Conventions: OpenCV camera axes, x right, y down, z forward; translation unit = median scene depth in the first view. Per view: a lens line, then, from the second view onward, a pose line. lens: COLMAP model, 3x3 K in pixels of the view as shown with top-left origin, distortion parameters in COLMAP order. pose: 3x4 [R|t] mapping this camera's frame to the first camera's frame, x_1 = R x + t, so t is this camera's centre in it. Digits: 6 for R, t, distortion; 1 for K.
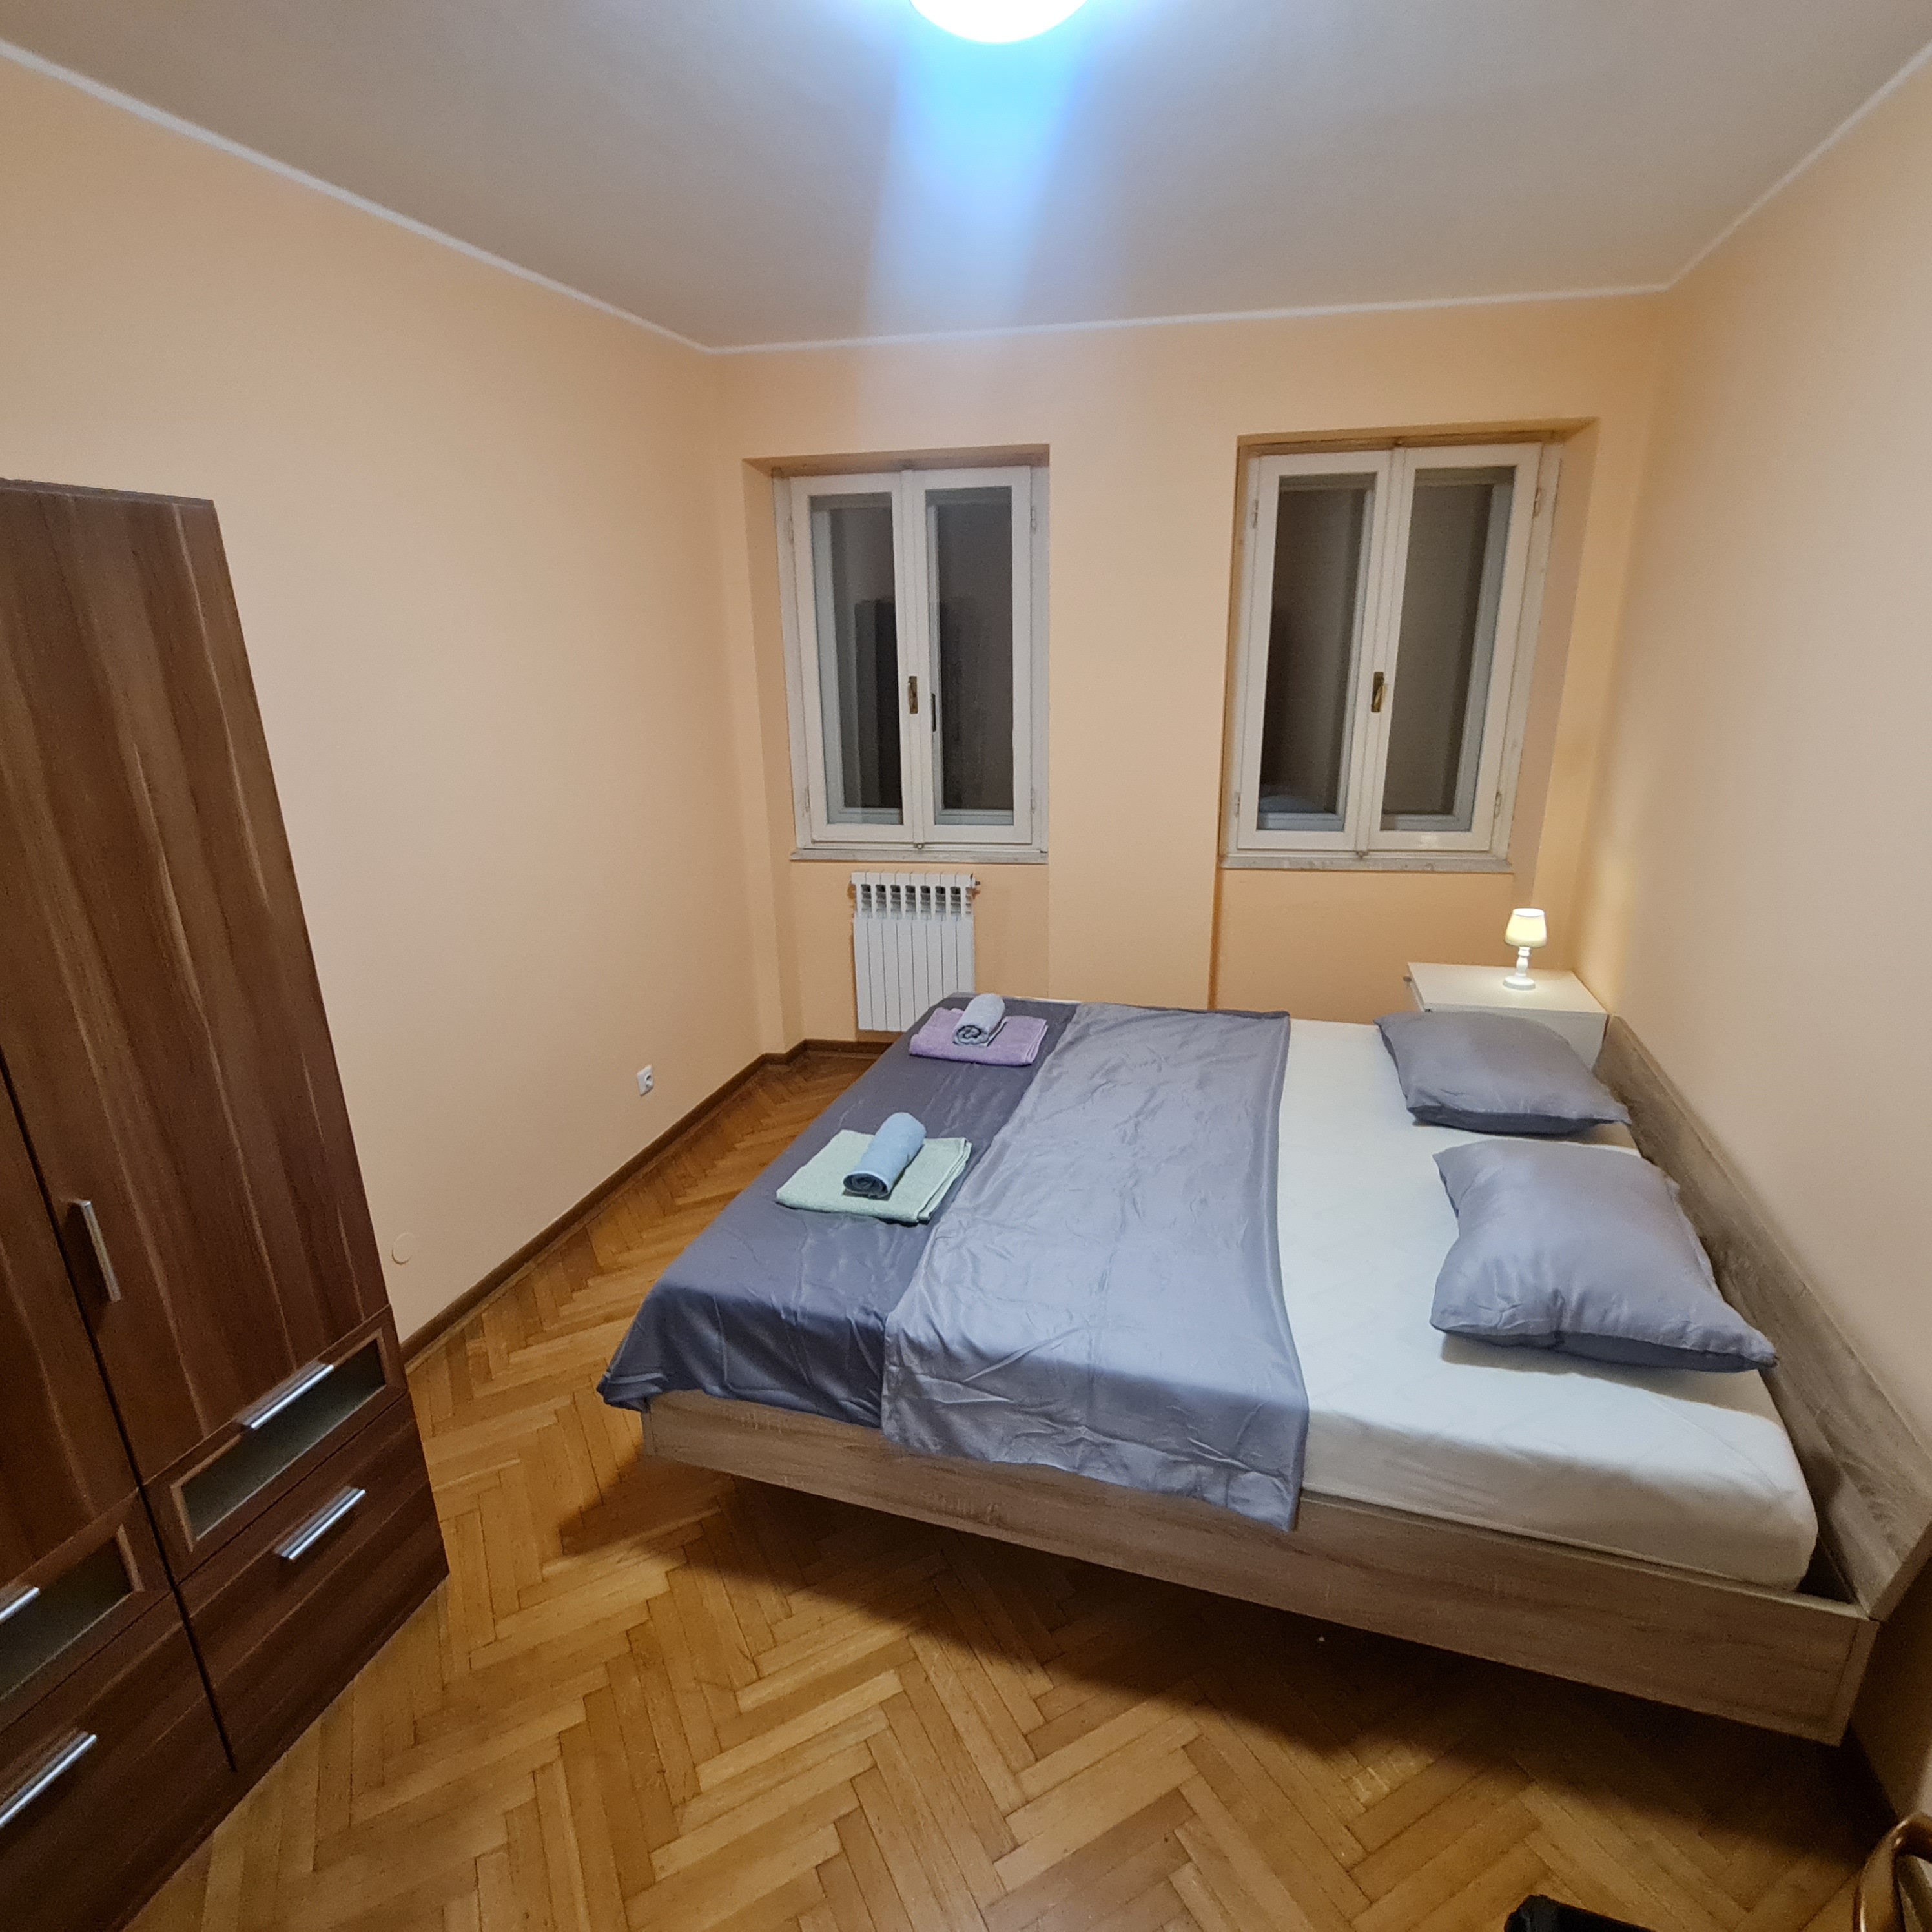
lens RADIAL K [[1058.2, 0, 961.6], [0, 1058.2, 972.5], [0, 0, 1]] dist [-0.004016, -0.000826]
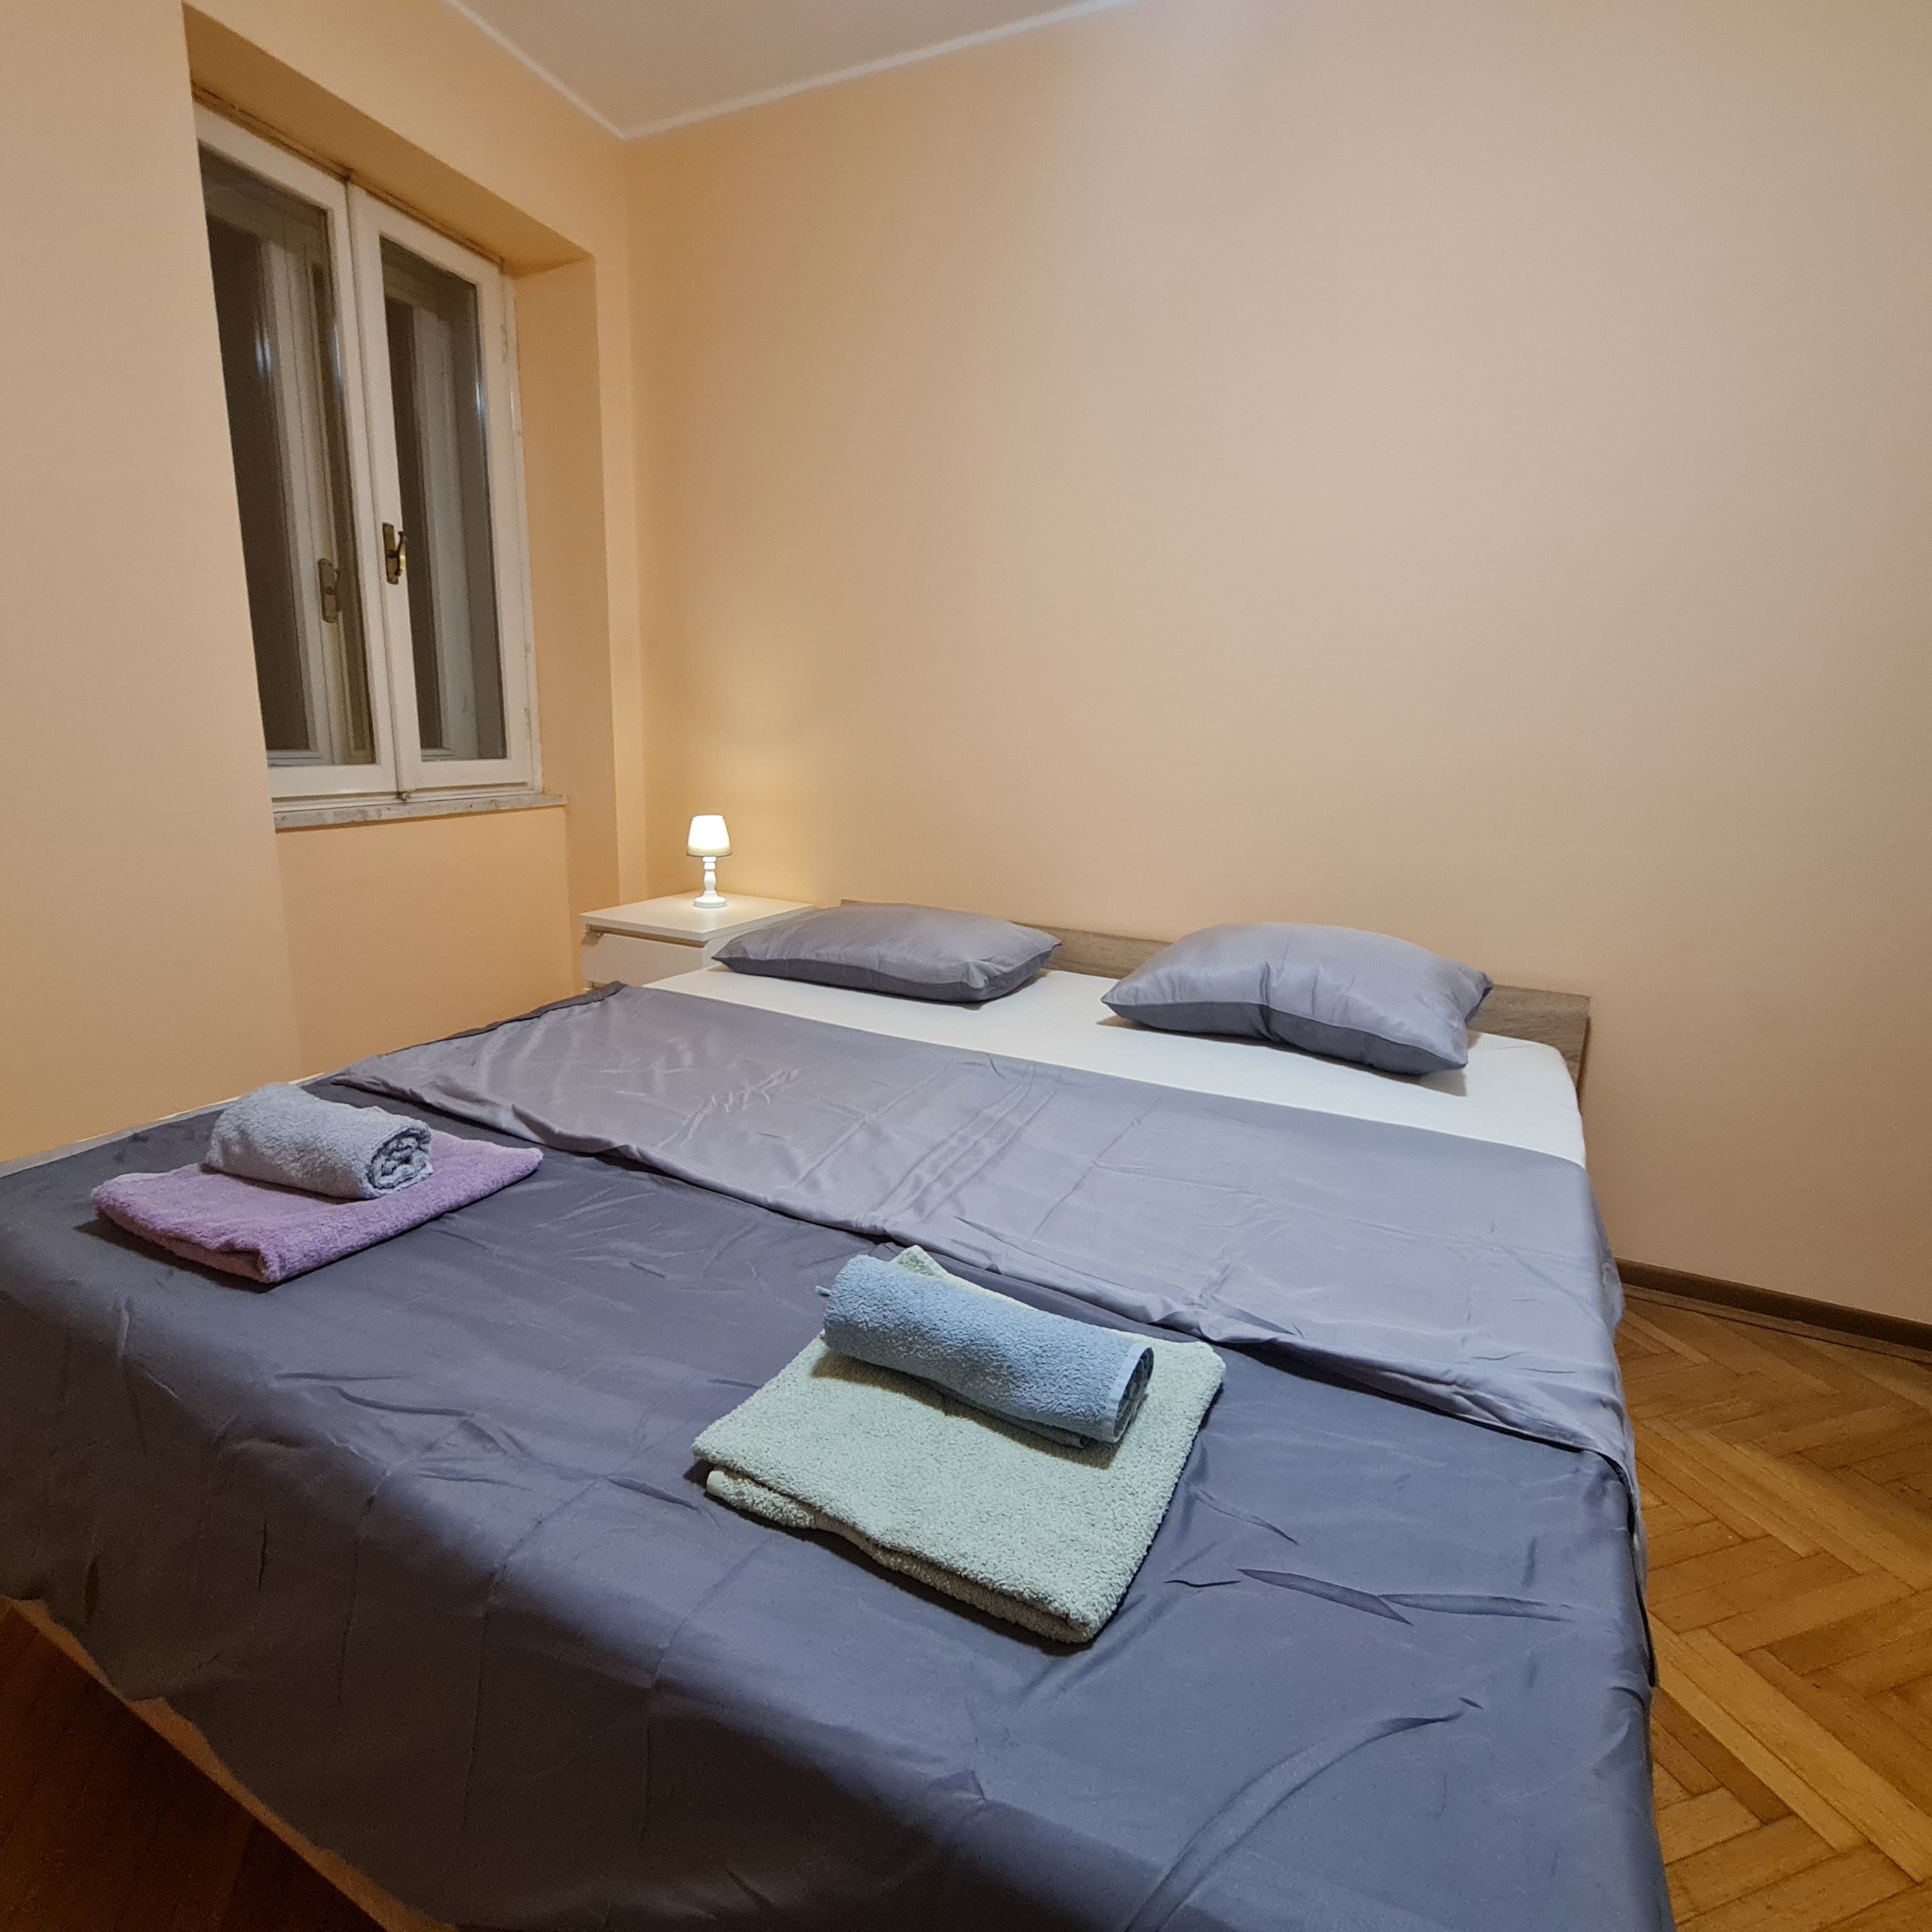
lens RADIAL K [[1058.2, 0, 961.6], [0, 1058.2, 972.5], [0, 0, 1]] dist [-0.004016, -0.000826]
pose [[0.158610, -0.210255, 0.964695, -0.290384], [0.265034, 0.950270, 0.163536, -0.021165], [-0.951105, 0.229738, 0.206447, 0.604001]]
